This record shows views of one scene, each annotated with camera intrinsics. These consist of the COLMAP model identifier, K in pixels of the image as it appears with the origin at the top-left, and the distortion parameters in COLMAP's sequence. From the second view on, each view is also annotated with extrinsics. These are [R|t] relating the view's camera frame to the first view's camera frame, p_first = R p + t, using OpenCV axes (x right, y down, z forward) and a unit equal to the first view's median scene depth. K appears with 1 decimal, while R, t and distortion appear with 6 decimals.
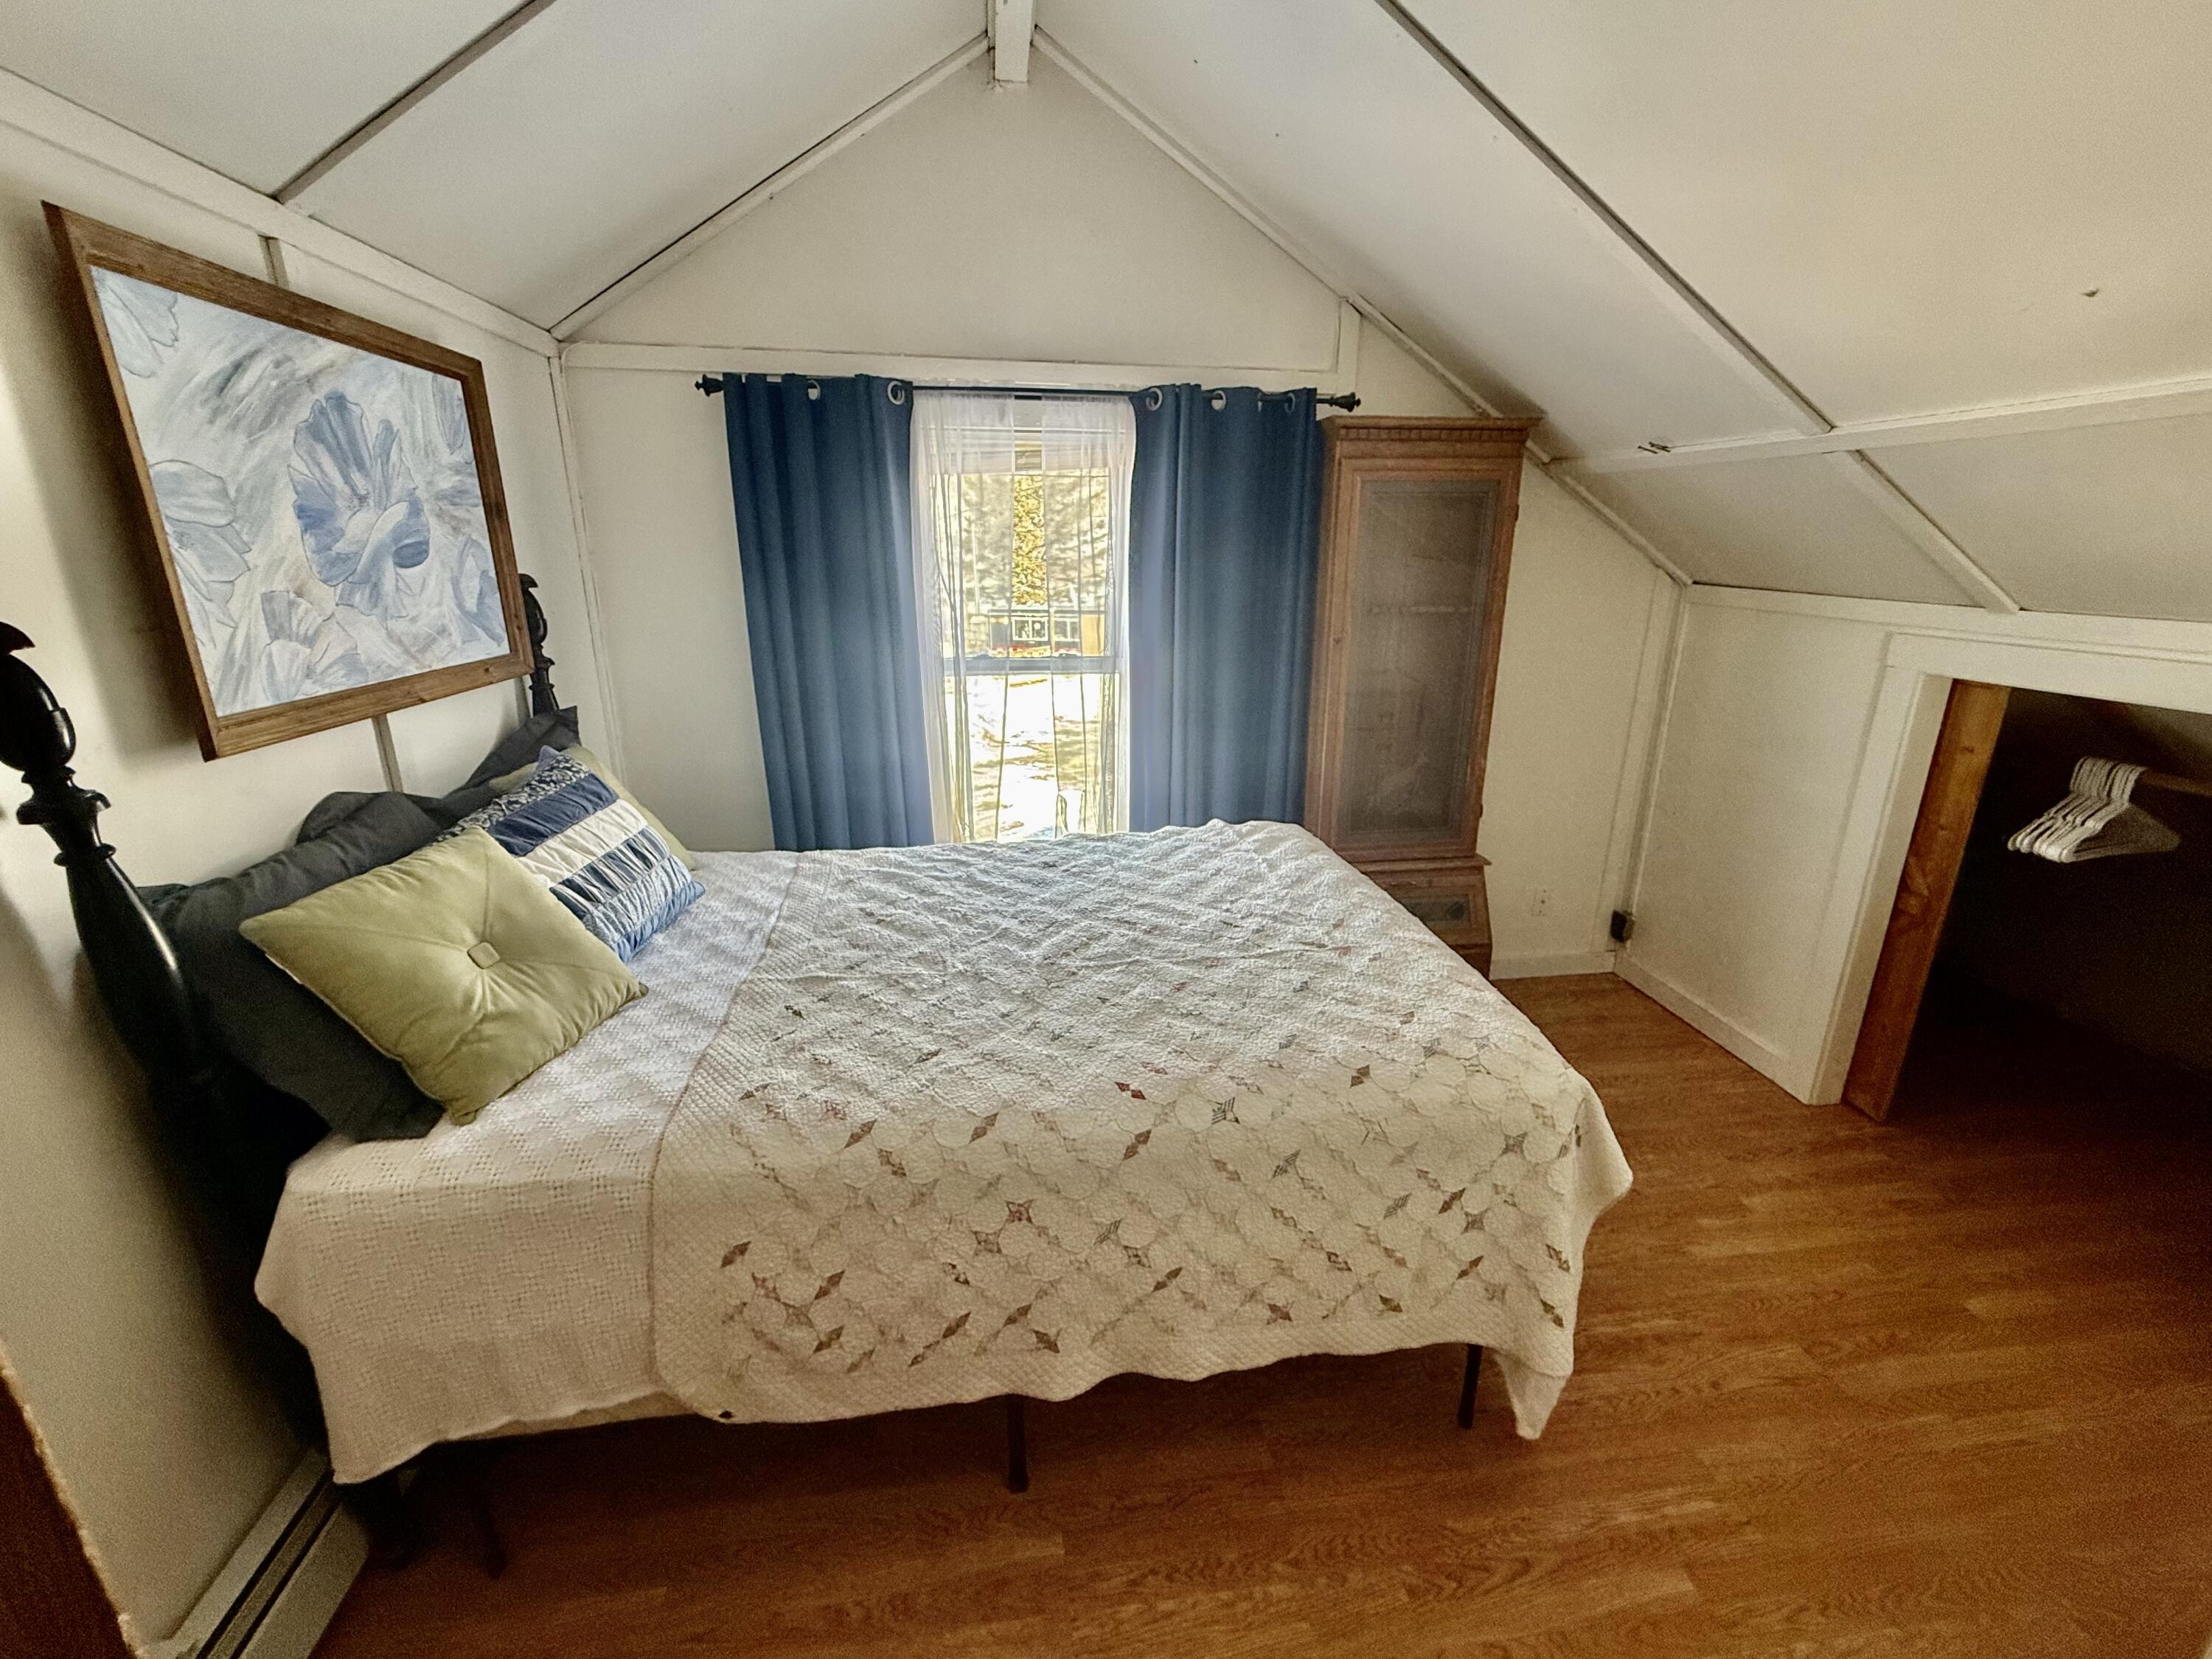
lens RADIAL K [[898.0, 0, 1104.0], [0, 898.0, 835.1], [0, 0, 1]] dist [-0.000921, 0.000005]
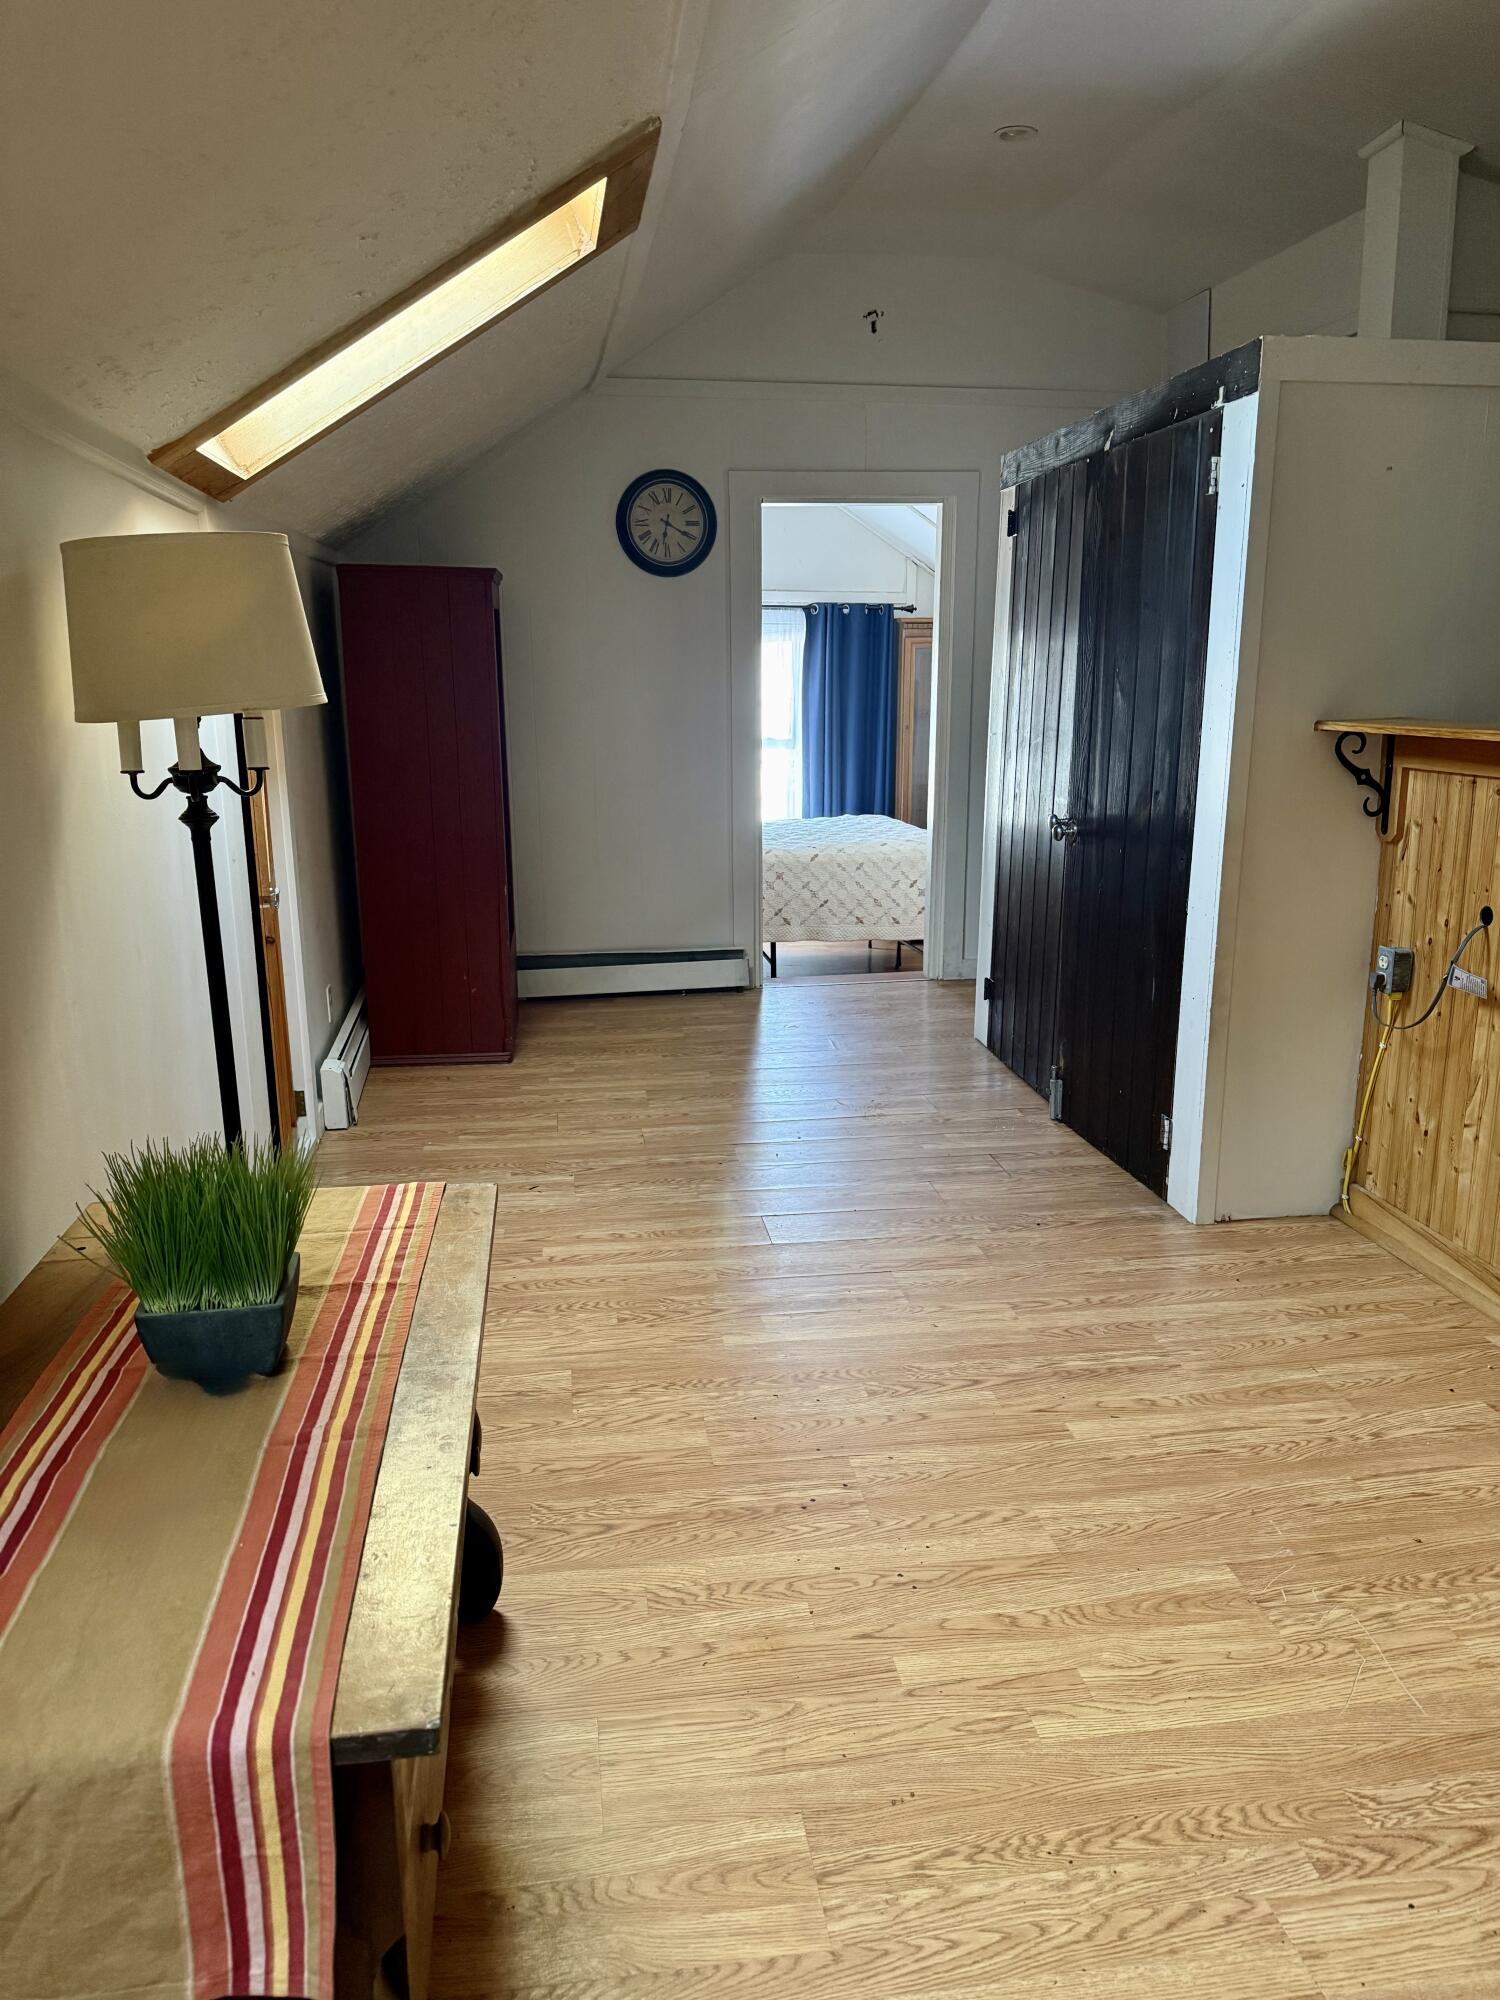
lens RADIAL K [[1410.6, 0, 757.2], [0, 1410.6, 1000.3], [0, 0, 1]] dist [0.006598, 0.005180]
pose [[0.999820, -0.007013, 0.017607, -0.246303], [0.008308, 0.997178, -0.074618, 1.148536], [-0.017034, 0.074751, 0.997057, -3.807389]]
